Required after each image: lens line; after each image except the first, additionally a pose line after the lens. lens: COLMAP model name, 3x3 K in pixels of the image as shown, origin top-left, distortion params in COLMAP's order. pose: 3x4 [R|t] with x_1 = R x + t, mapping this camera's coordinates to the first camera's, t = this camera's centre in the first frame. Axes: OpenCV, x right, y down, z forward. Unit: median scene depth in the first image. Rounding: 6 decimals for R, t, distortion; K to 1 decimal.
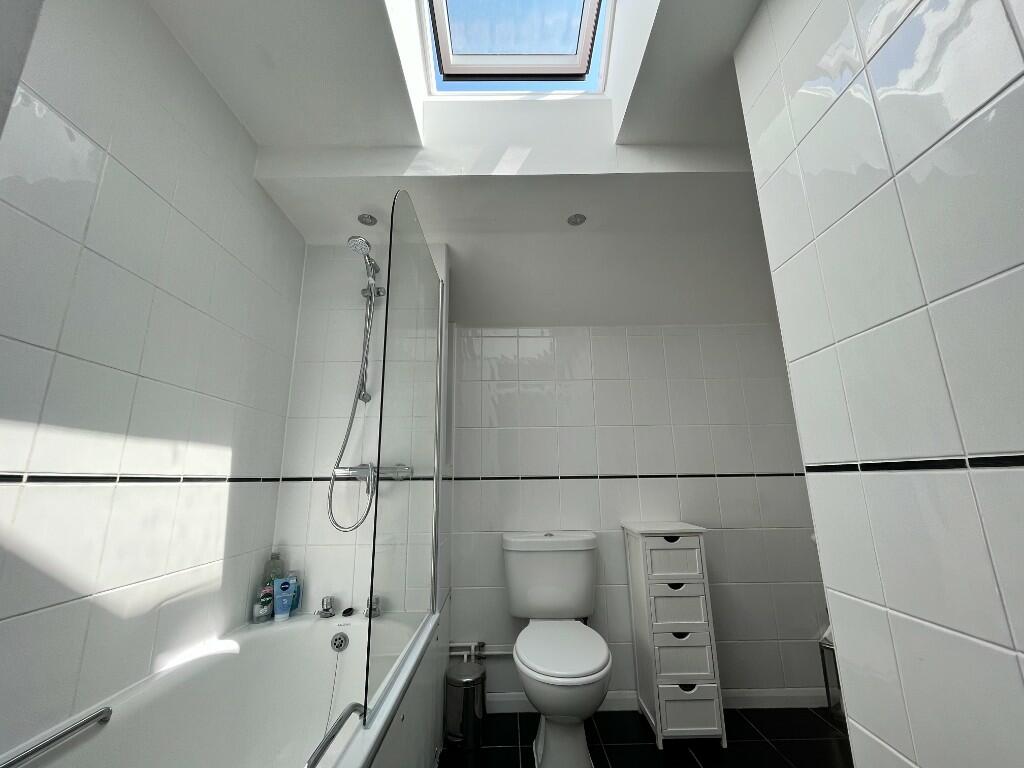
lens RADIAL K [[414.0, 0, 512.0], [0, 414.0, 384.0], [0, 0, 1]] dist [-0.000908, -0.000276]
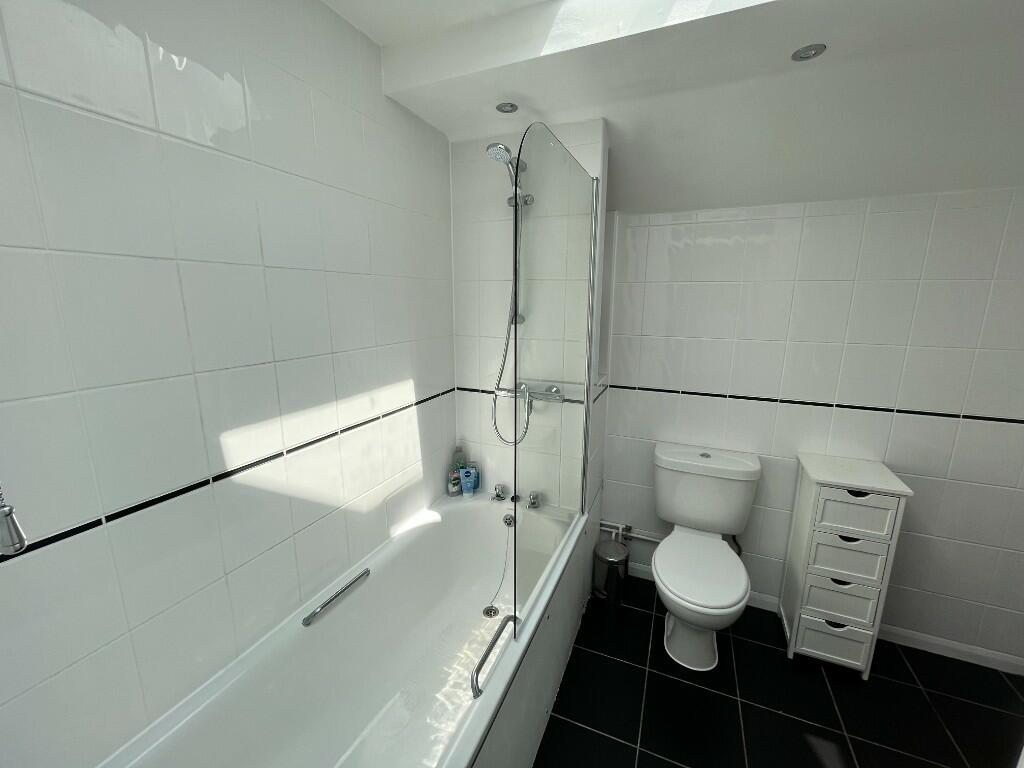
lens RADIAL K [[414.0, 0, 512.0], [0, 414.0, 384.0], [0, 0, 1]] dist [-0.000908, -0.000276]
pose [[0.915348, 0.100256, -0.389984, 0.043336], [0.074332, 0.909792, 0.408354, -0.258648], [0.395744, -0.402775, 0.825324, 0.107471]]
